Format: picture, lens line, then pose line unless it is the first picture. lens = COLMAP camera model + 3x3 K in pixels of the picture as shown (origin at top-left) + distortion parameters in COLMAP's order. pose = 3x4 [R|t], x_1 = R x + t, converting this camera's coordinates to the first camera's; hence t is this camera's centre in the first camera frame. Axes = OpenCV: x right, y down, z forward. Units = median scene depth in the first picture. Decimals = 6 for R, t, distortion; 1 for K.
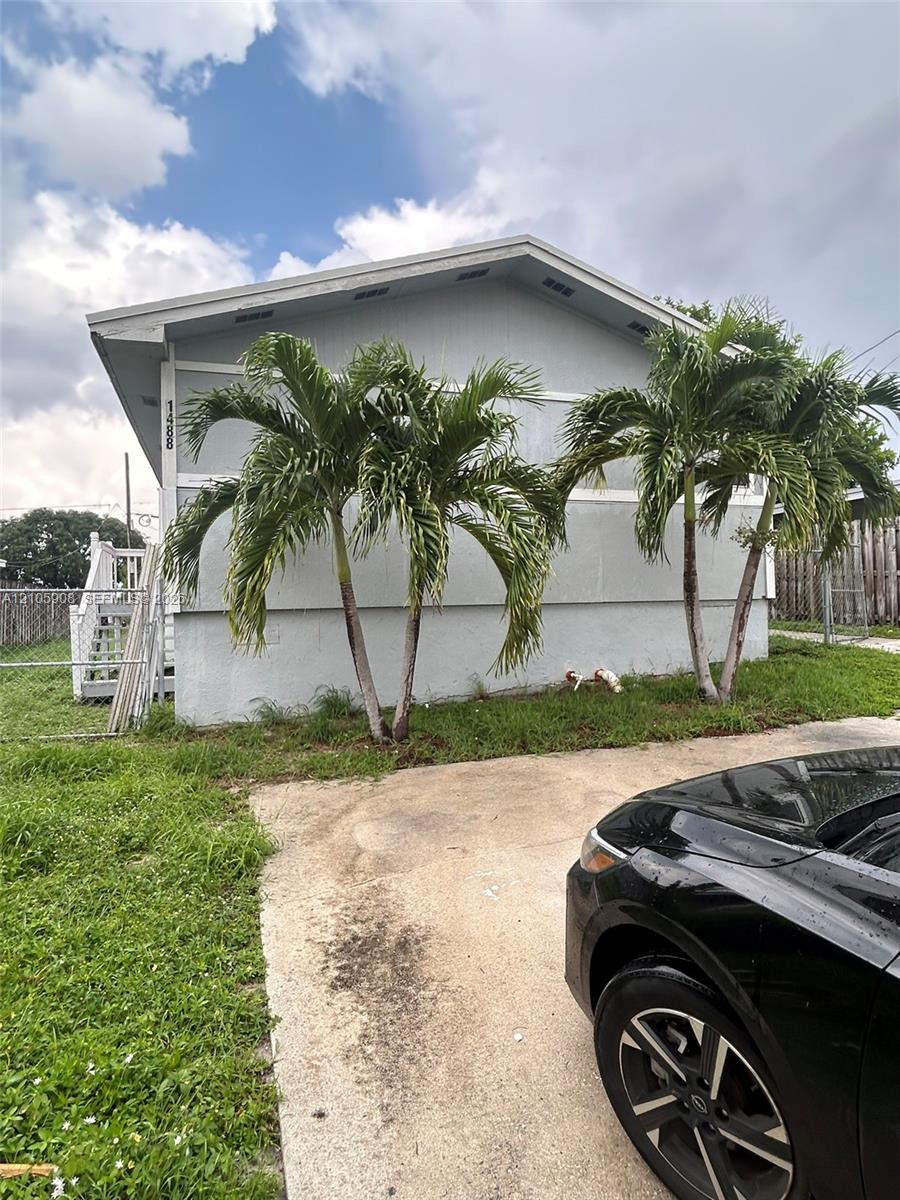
lens RADIAL K [[691.4, 0, 450.0], [0, 691.4, 600.0], [0, 0, 1]] dist [0.016639, -0.000312]
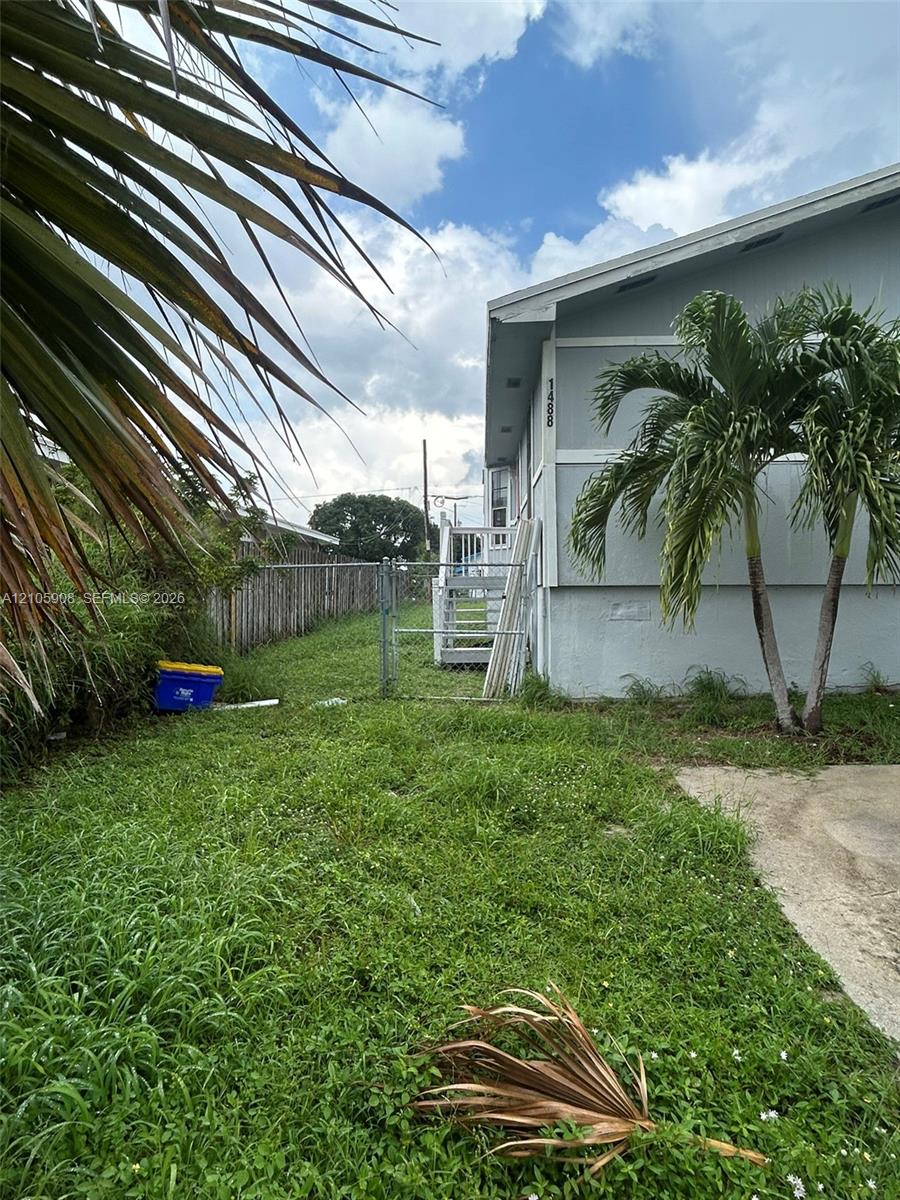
lens RADIAL K [[690.4, 0, 450.0], [0, 690.4, 600.0], [0, 0, 1]] dist [-0.022695, 0.018981]
pose [[0.933332, 0.026285, -0.358052, -0.197667], [-0.014621, 0.999272, 0.035245, 0.005118], [0.358717, -0.027660, 0.933036, -0.005591]]
